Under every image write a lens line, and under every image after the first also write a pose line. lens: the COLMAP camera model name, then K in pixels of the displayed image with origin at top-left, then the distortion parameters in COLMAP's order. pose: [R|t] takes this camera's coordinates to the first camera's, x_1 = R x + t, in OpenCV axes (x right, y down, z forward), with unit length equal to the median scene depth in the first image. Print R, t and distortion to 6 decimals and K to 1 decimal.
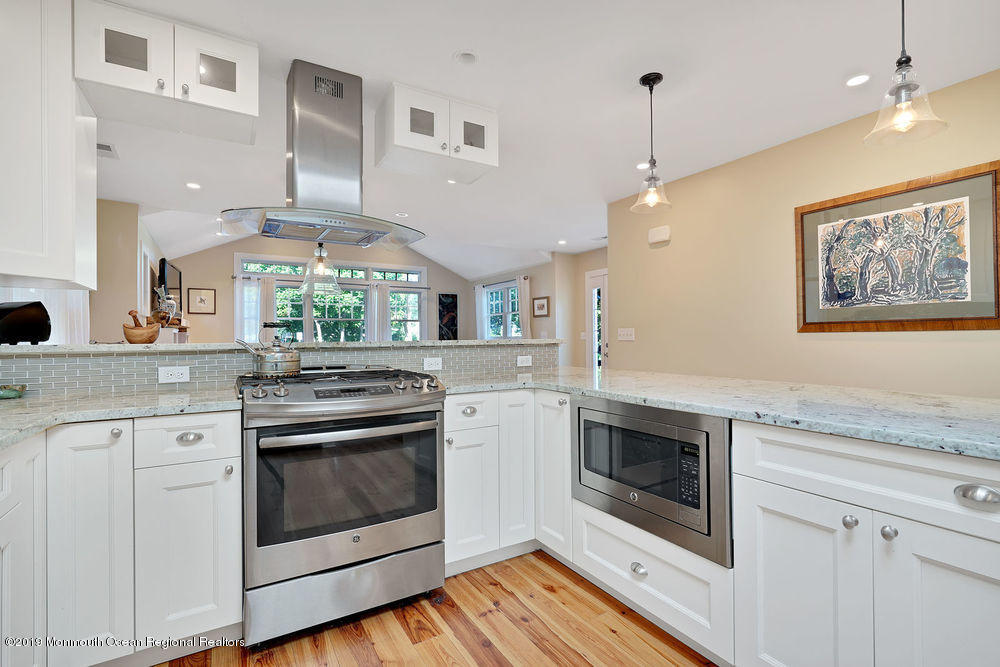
lens RADIAL K [[462.9, 0, 500.0], [0, 462.9, 333.5], [0, 0, 1]] dist [-0.009726, 0.005760]
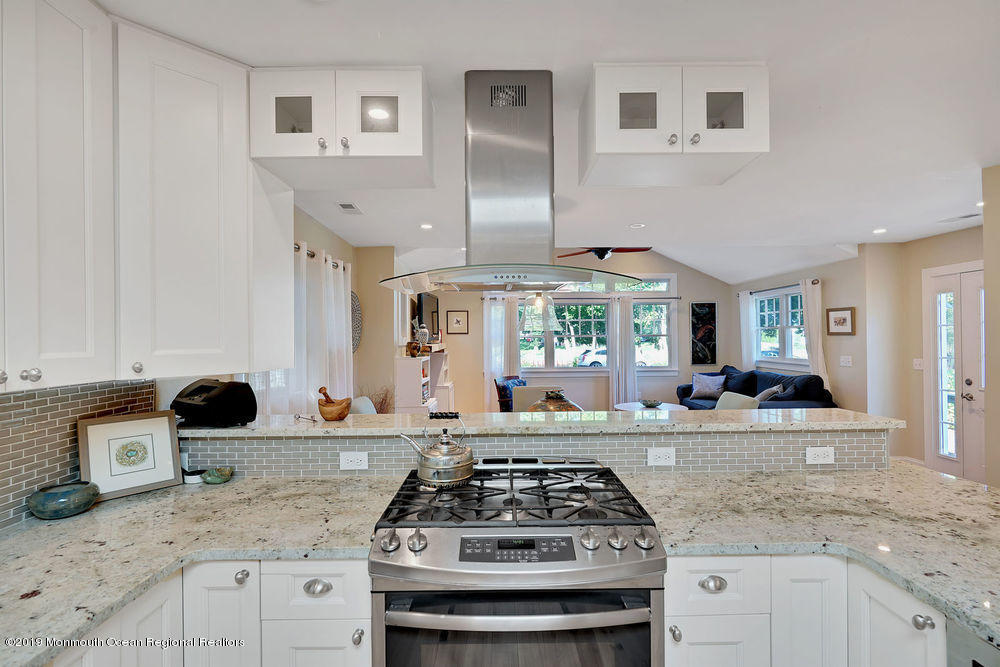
lens RADIAL K [[462.9, 0, 500.0], [0, 462.9, 333.5], [0, 0, 1]] dist [-0.009726, 0.005760]
pose [[0.858555, -0.003583, -0.512709, 0.002882], [0.007916, 0.999949, 0.006268, -0.135862], [0.512661, -0.009440, 0.858539, 0.309470]]
